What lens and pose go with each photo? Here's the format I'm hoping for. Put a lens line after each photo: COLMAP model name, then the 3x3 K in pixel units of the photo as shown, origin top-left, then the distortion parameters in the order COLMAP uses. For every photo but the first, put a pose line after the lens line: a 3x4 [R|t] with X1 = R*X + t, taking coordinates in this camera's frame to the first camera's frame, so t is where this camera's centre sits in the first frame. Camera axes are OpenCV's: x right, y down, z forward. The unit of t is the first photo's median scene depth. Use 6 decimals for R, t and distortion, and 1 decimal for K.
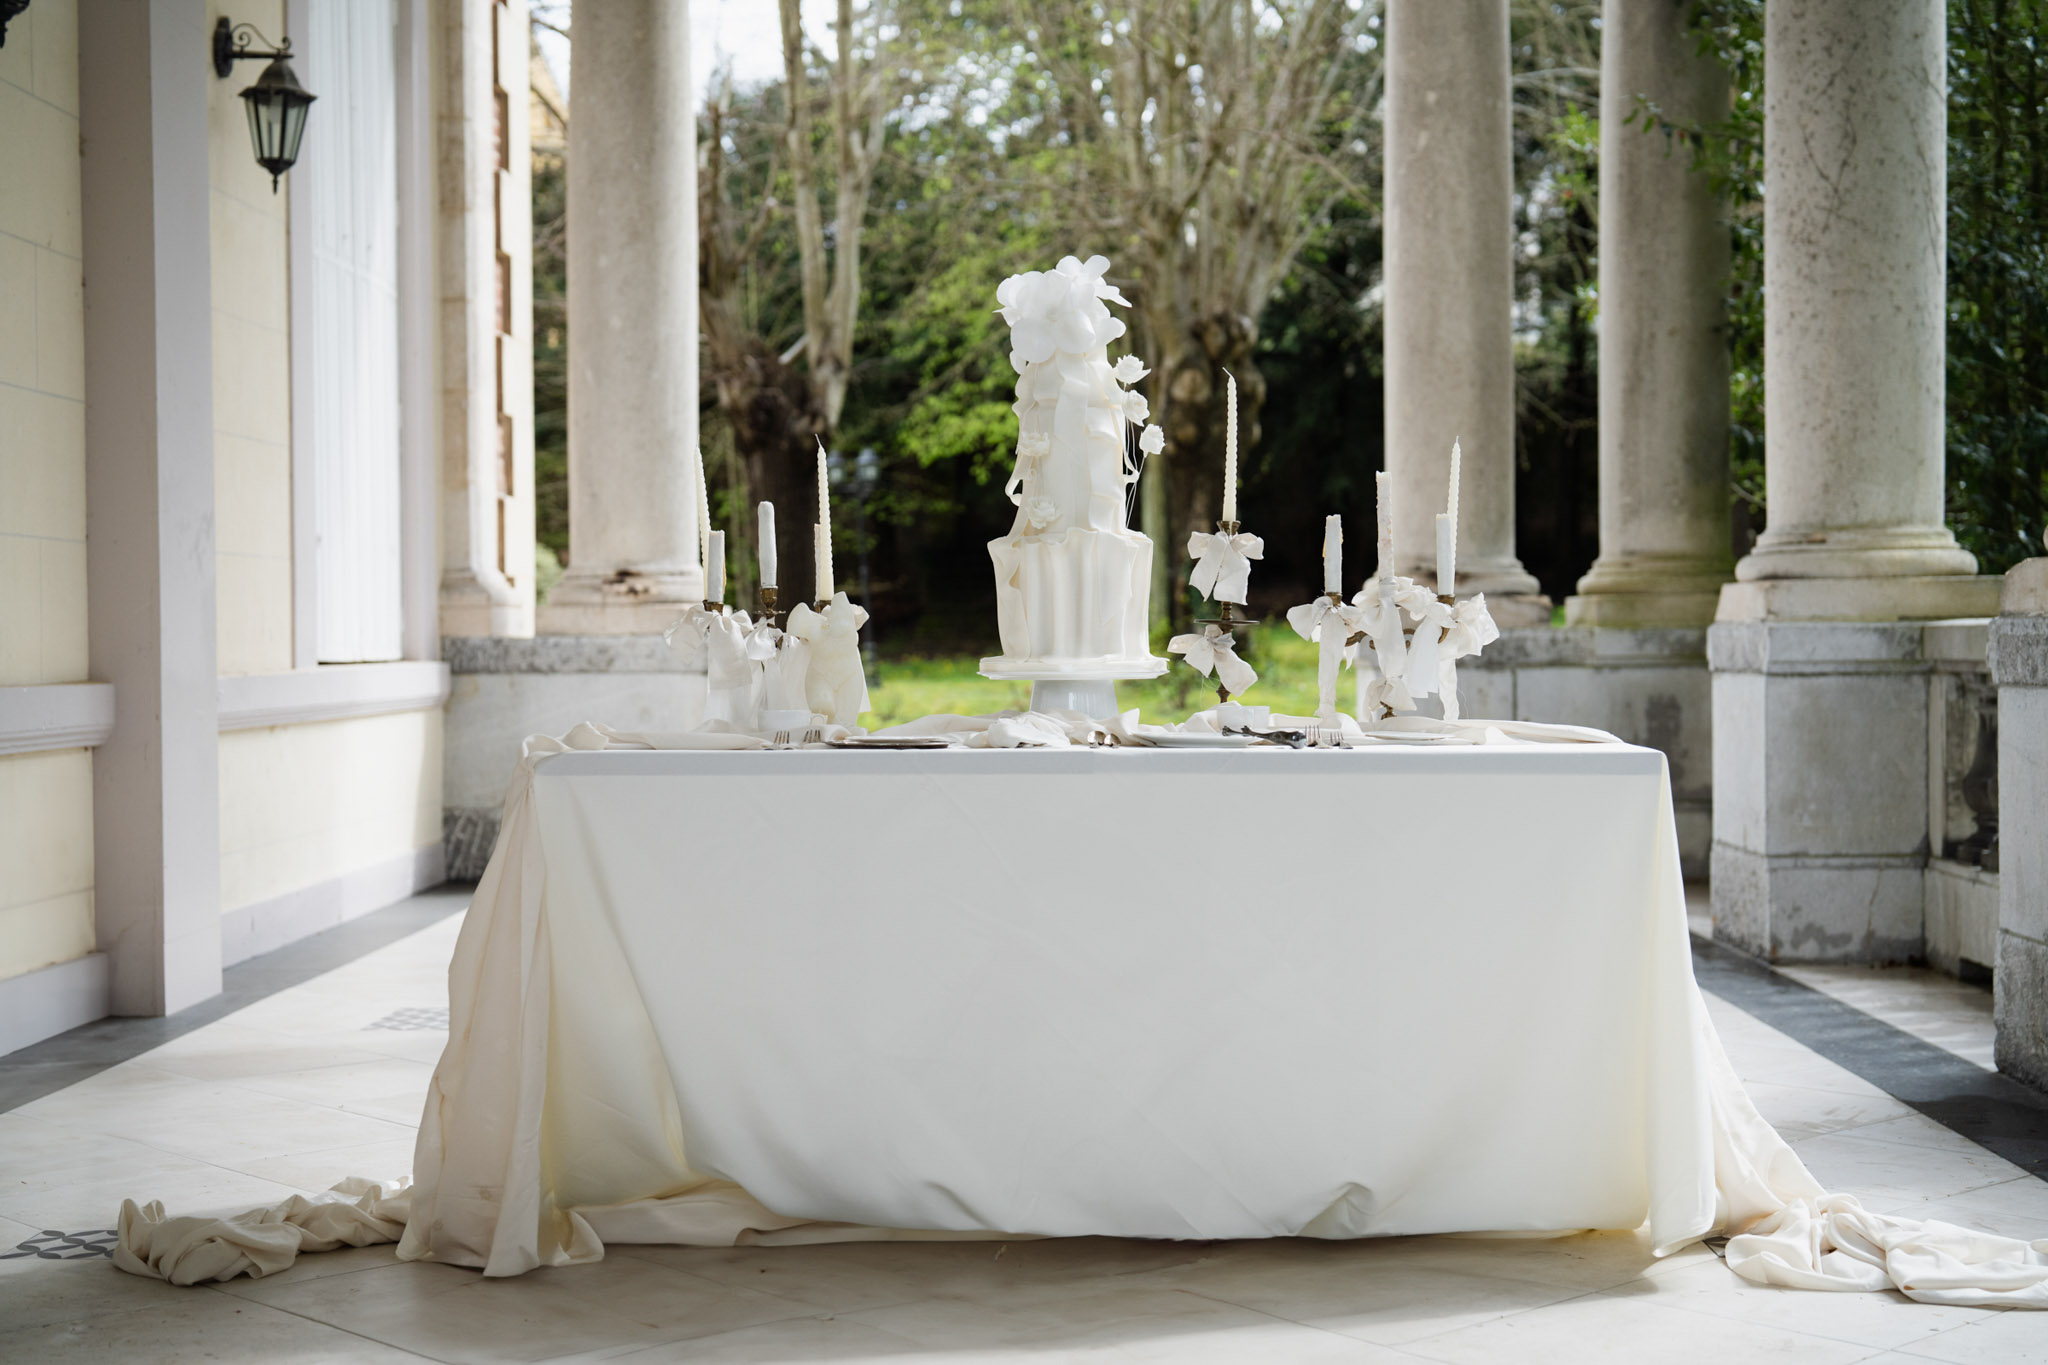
lens RADIAL K [[2839.2, 0, 1024.0], [0, 2839.2, 682.5], [0, 0, 1]] dist [0.034782, 0.041757]
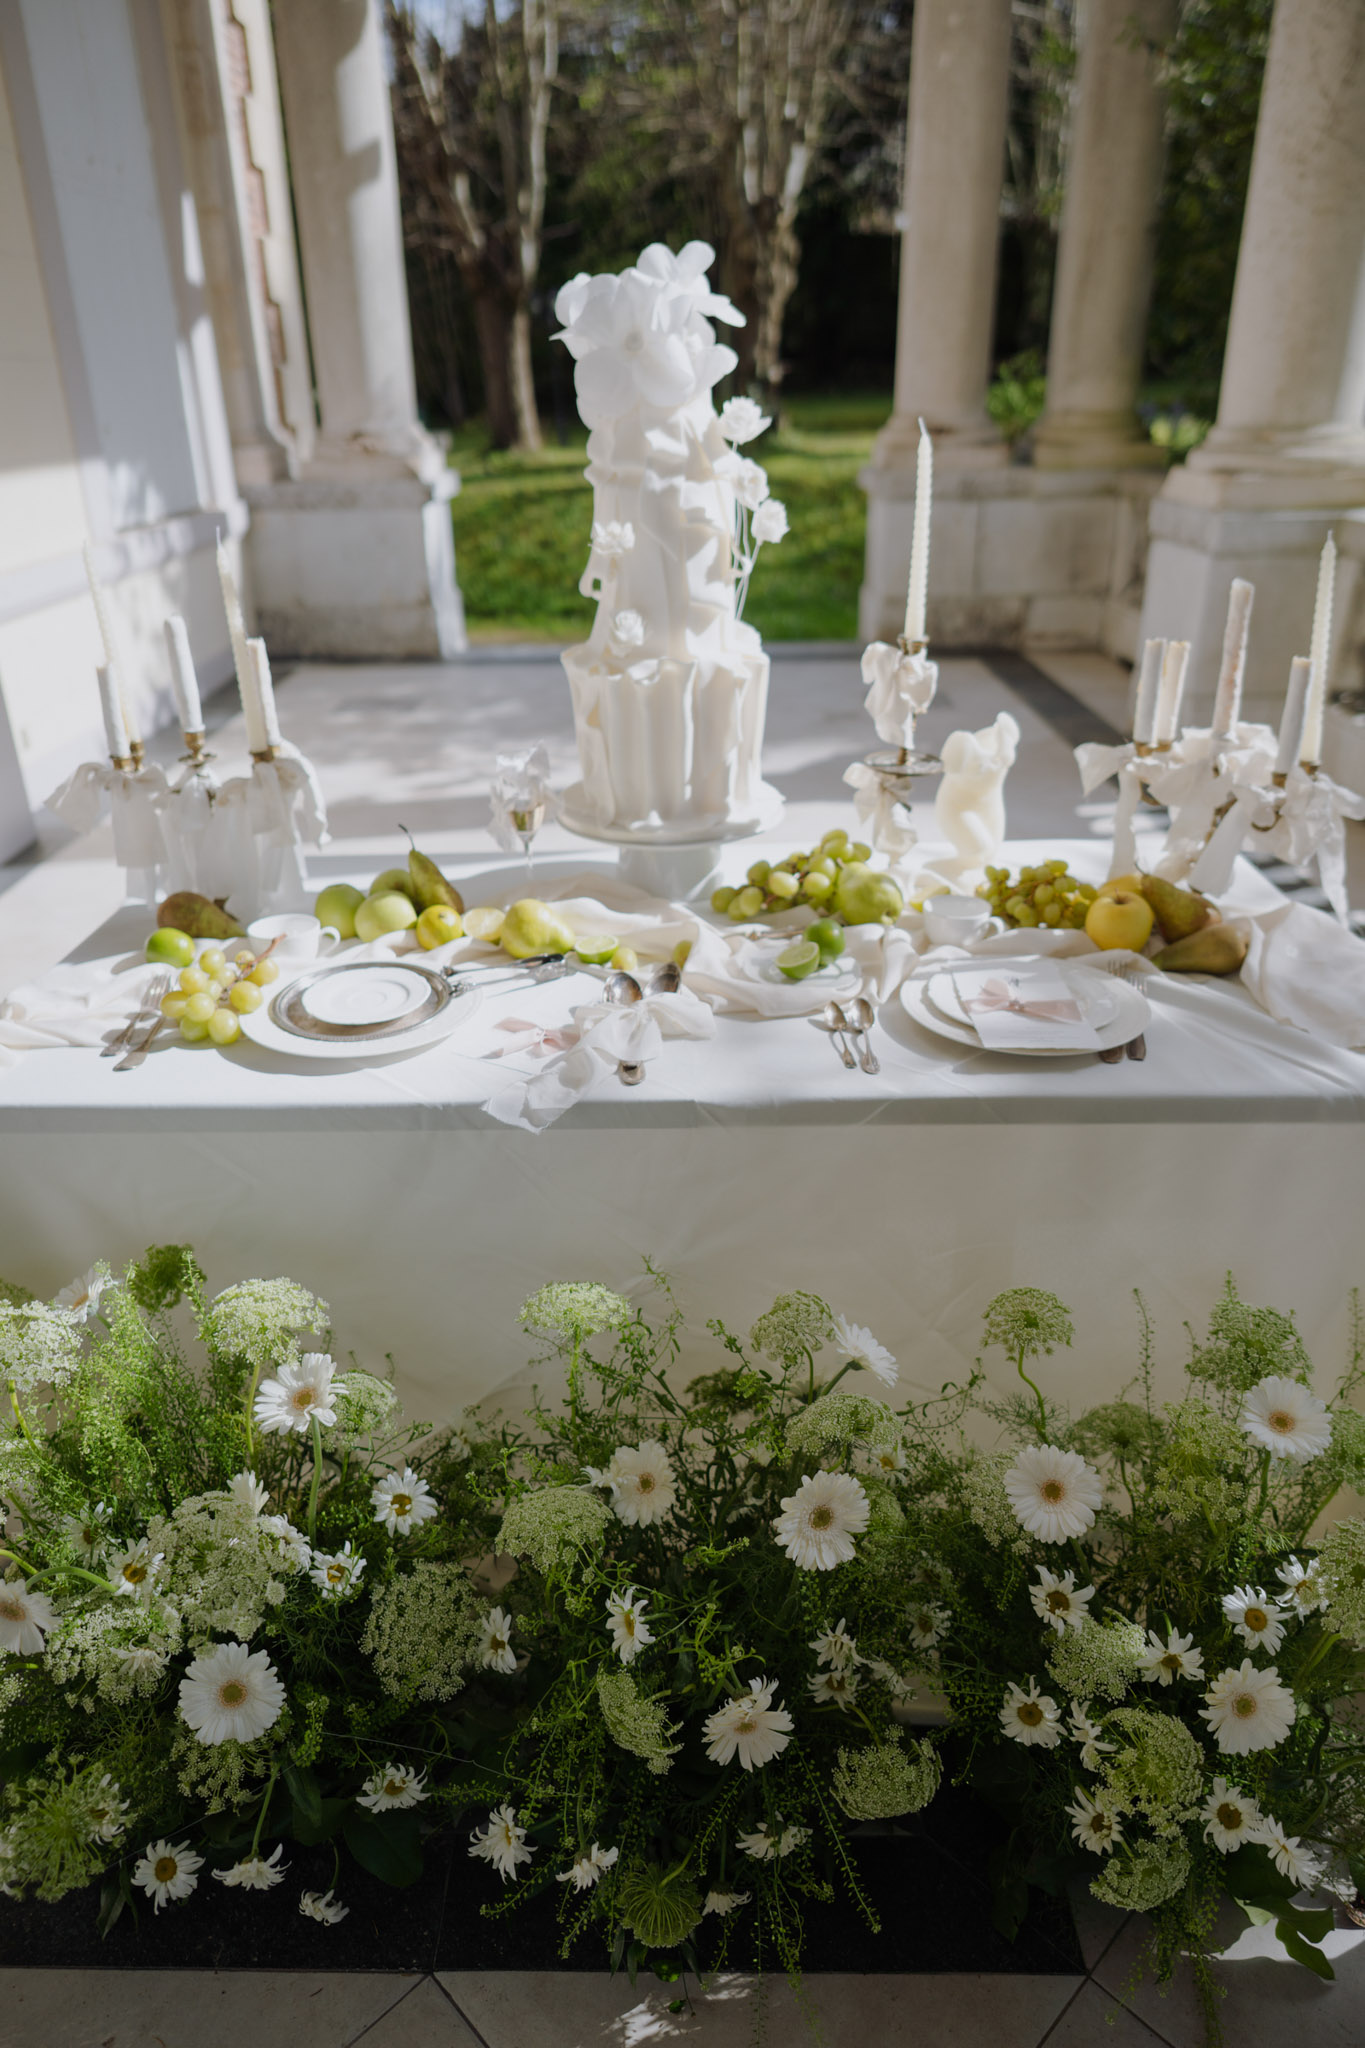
lens RADIAL K [[1327.1, 0, 682.5], [0, 1327.1, 1024.0], [0, 0, 1]] dist [-0.001187, -0.000607]
pose [[0.999804, -0.014533, 0.013445, 0.008931], [0.007458, 0.905527, 0.424223, -0.067716], [-0.018340, -0.424040, 0.905458, 0.367767]]
